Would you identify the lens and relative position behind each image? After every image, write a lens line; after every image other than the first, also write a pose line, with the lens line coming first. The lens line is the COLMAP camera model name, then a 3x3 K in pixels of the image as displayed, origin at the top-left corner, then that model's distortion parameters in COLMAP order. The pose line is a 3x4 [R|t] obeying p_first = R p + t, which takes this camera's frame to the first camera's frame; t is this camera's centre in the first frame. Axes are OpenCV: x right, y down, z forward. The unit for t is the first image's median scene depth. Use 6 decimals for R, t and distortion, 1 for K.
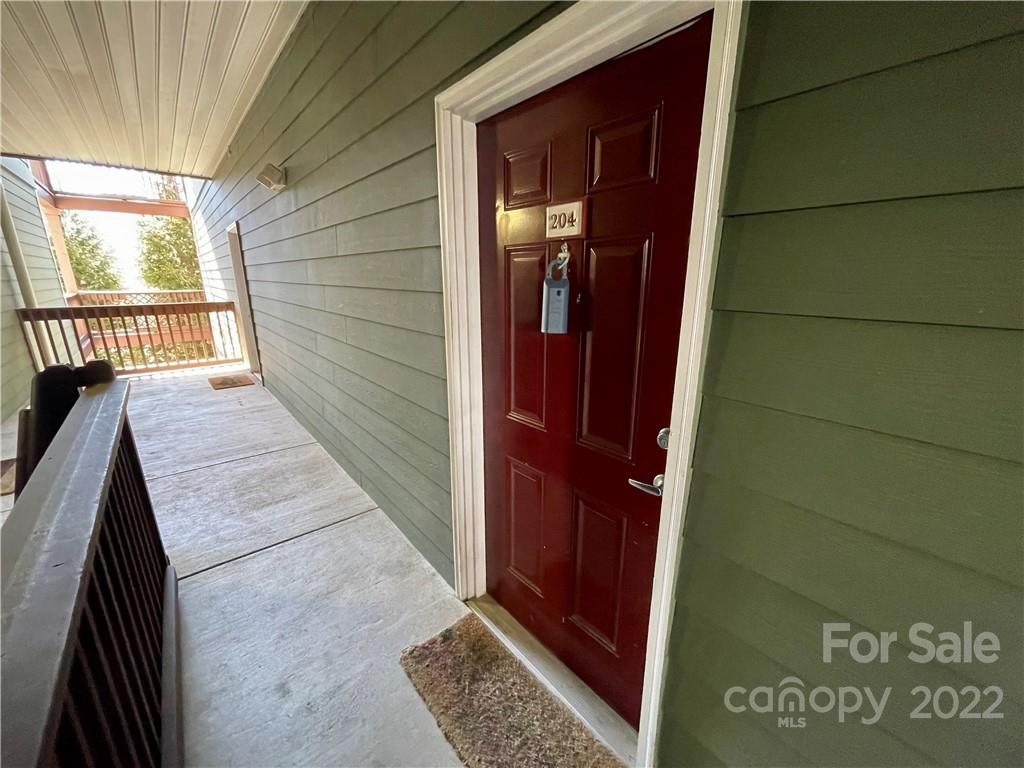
lens RADIAL K [[407.9, 0, 512.4], [0, 407.9, 388.0], [0, 0, 1]] dist [-0.004401, -0.000813]
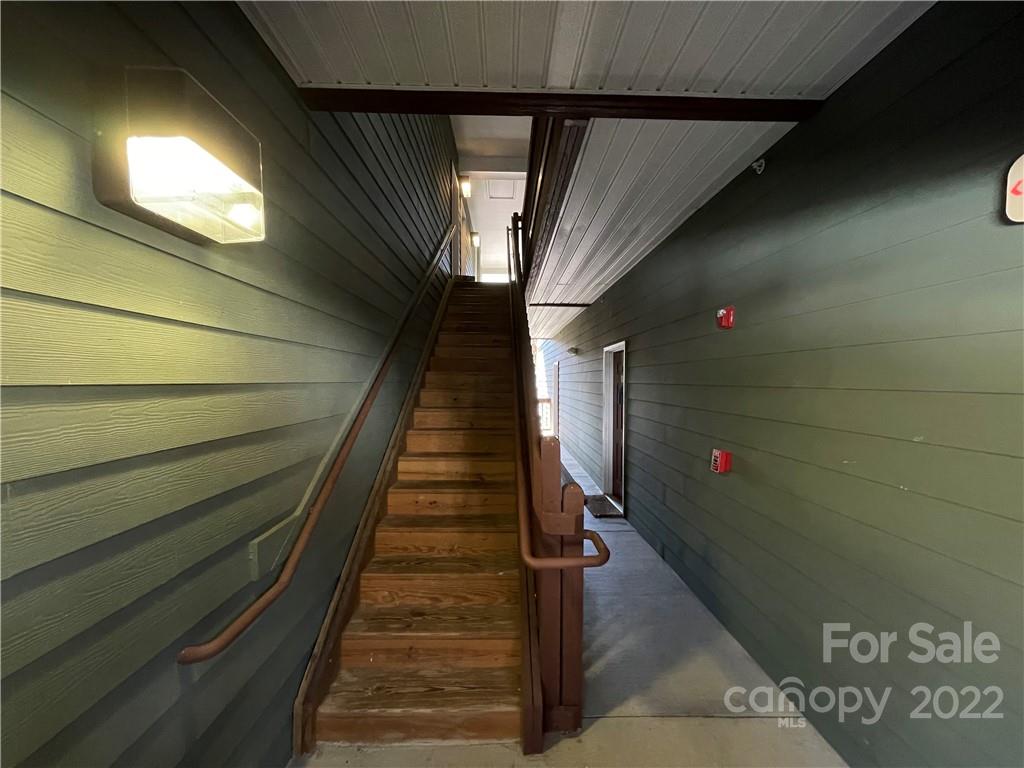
lens RADIAL K [[407.9, 0, 512.7], [0, 407.9, 384.2], [0, 0, 1]] dist [-0.004401, -0.000813]
pose [[0.775057, 0.026446, -0.631338, 0.421540], [-0.191021, 0.962183, -0.194200, 0.146373], [0.602327, 0.271115, 0.750798, -0.622391]]
